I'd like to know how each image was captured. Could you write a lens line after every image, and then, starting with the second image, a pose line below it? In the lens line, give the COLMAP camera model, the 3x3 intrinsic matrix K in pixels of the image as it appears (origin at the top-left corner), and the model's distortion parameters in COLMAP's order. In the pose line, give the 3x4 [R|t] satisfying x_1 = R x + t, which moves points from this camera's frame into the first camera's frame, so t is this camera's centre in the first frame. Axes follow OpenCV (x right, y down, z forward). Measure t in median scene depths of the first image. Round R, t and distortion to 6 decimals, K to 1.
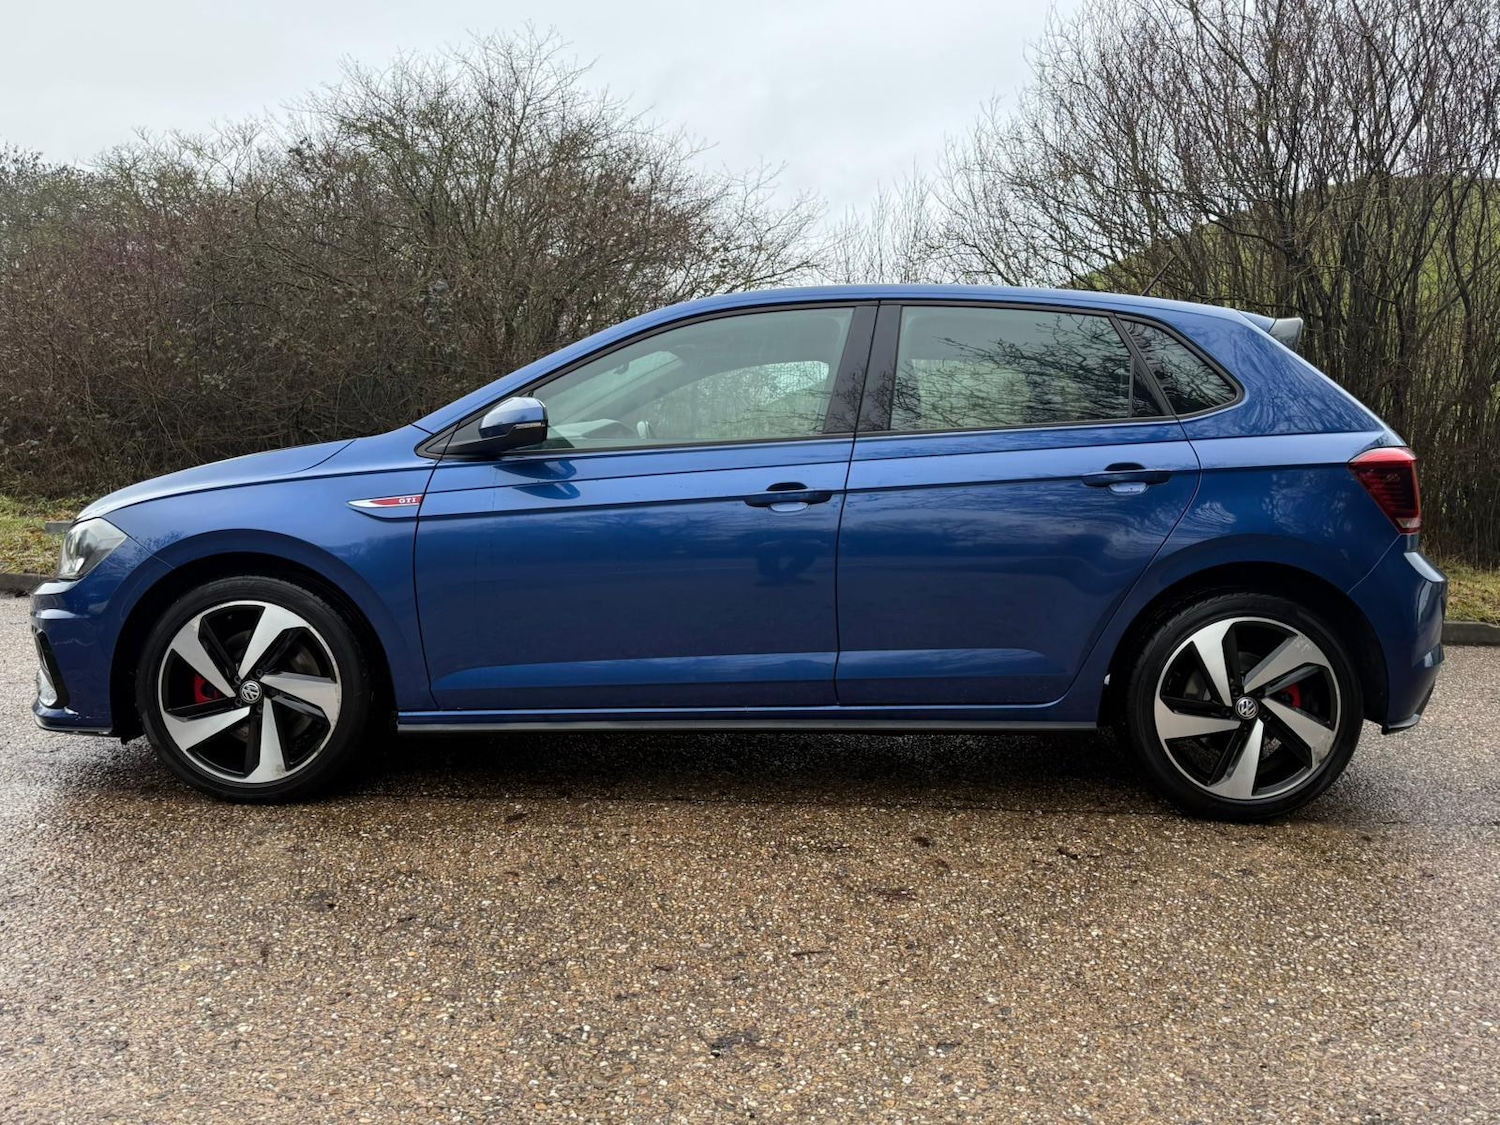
lens RADIAL K [[1141.6, 0, 764.9], [0, 1141.6, 565.2], [0, 0, 1]] dist [0.048275, -0.058286]
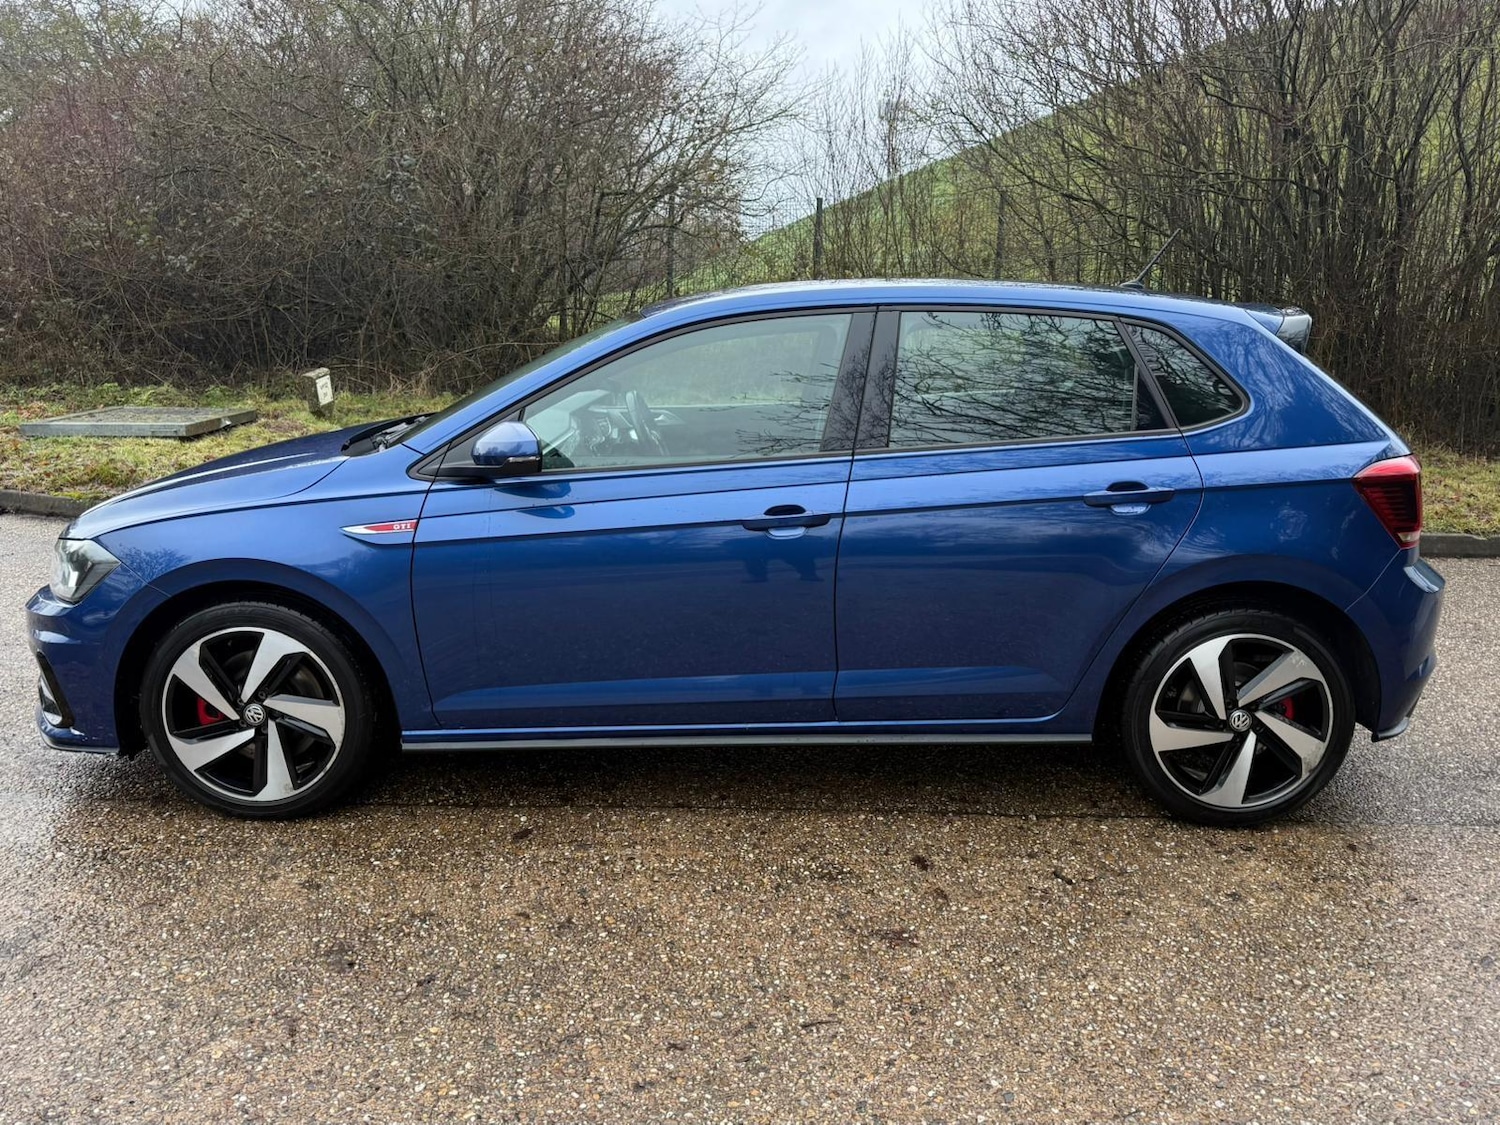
lens RADIAL K [[1142.3, 0, 746.7], [0, 1142.3, 535.4], [0, 0, 1]] dist [0.041023, -0.046792]
pose [[0.999940, -0.010390, 0.003530, -0.020233], [0.009912, 0.993232, 0.115727, -0.183920], [-0.004708, -0.115685, 0.993275, 0.017195]]
